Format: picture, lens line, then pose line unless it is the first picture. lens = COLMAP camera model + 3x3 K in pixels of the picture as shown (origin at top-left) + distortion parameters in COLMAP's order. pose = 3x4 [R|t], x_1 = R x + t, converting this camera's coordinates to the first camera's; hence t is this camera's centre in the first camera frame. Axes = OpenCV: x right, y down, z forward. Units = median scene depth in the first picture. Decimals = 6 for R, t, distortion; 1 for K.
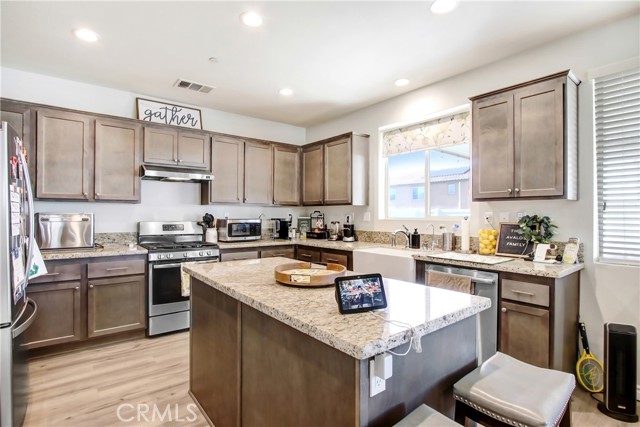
lens RADIAL K [[321.3, 0, 320.0], [0, 321.3, 213.5], [0, 0, 1]] dist [-0.015603, 0.000973]
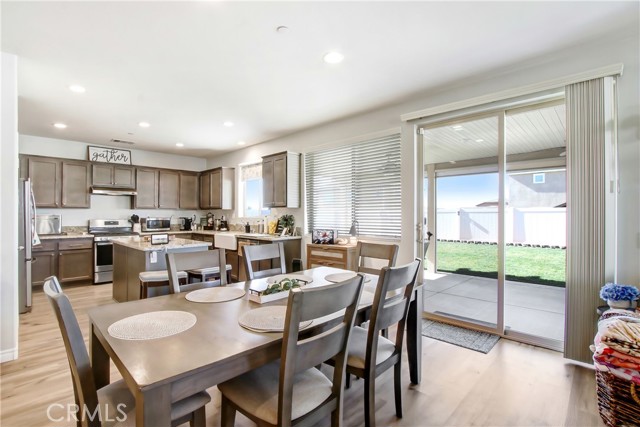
lens RADIAL K [[298.3, 0, 311.9], [0, 298.3, 212.4], [0, 0, 1]] dist [-0.017151, -0.000413]
pose [[0.993653, -0.004082, 0.112415, 0.418952], [0.004913, 0.999963, -0.007117, 0.004010], [-0.112381, 0.007624, 0.993636, -0.670304]]
